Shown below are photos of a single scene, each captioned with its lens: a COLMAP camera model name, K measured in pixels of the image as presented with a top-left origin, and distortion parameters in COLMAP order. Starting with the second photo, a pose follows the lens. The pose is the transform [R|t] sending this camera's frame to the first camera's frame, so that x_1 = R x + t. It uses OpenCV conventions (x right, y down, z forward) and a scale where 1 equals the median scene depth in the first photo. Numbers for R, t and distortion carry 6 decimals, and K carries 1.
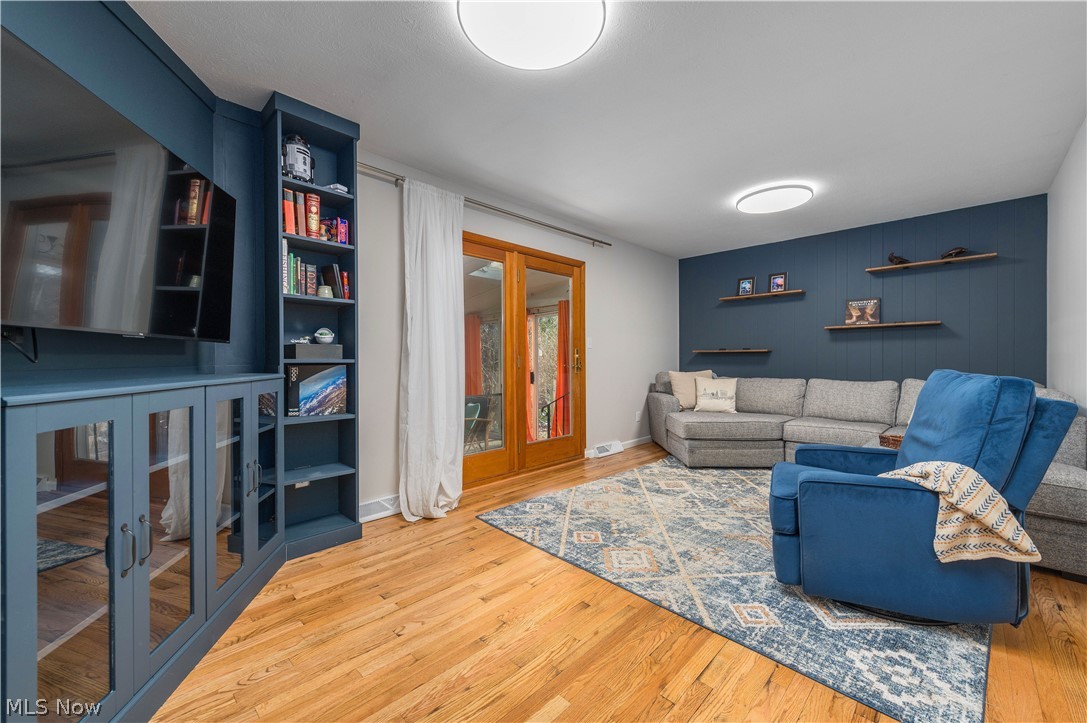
lens RADIAL K [[425.8, 0, 557.3], [0, 425.8, 362.1], [0, 0, 1]] dist [0.021860, -0.006925]
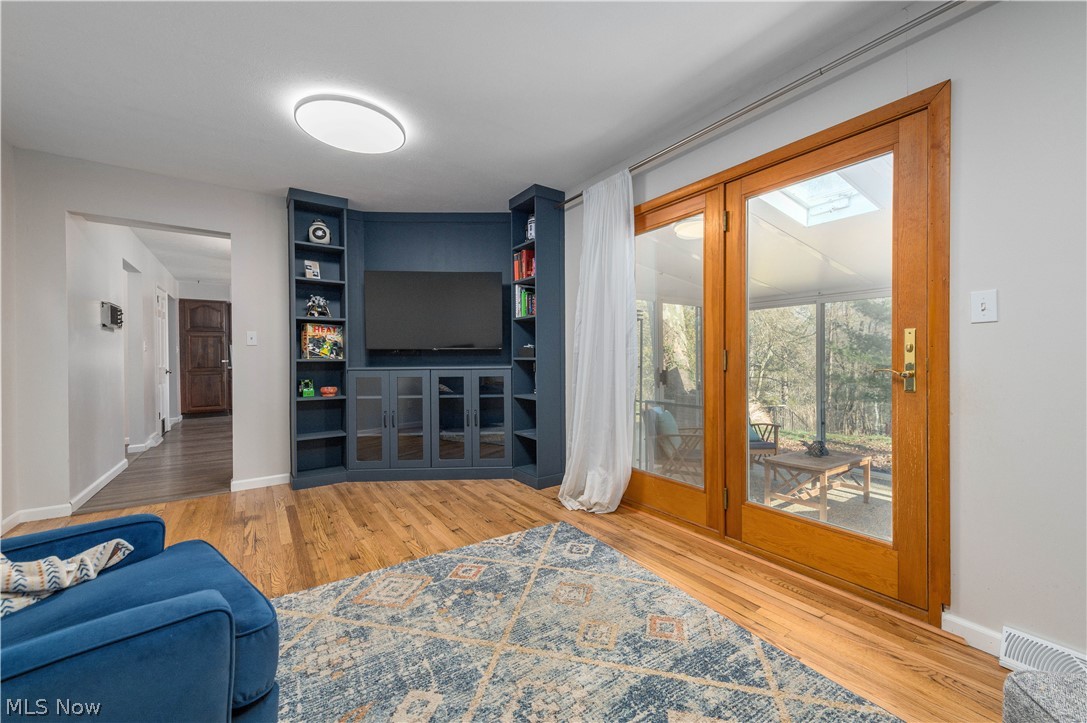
lens RADIAL K [[425.8, 0, 557.3], [0, 425.8, 362.1], [0, 0, 1]] dist [0.021860, -0.006925]
pose [[-0.195119, 0.014331, -0.980675, 0.816789], [0.002649, 0.999897, 0.014085, -0.011142], [0.980776, 0.000150, -0.195137, 1.279966]]
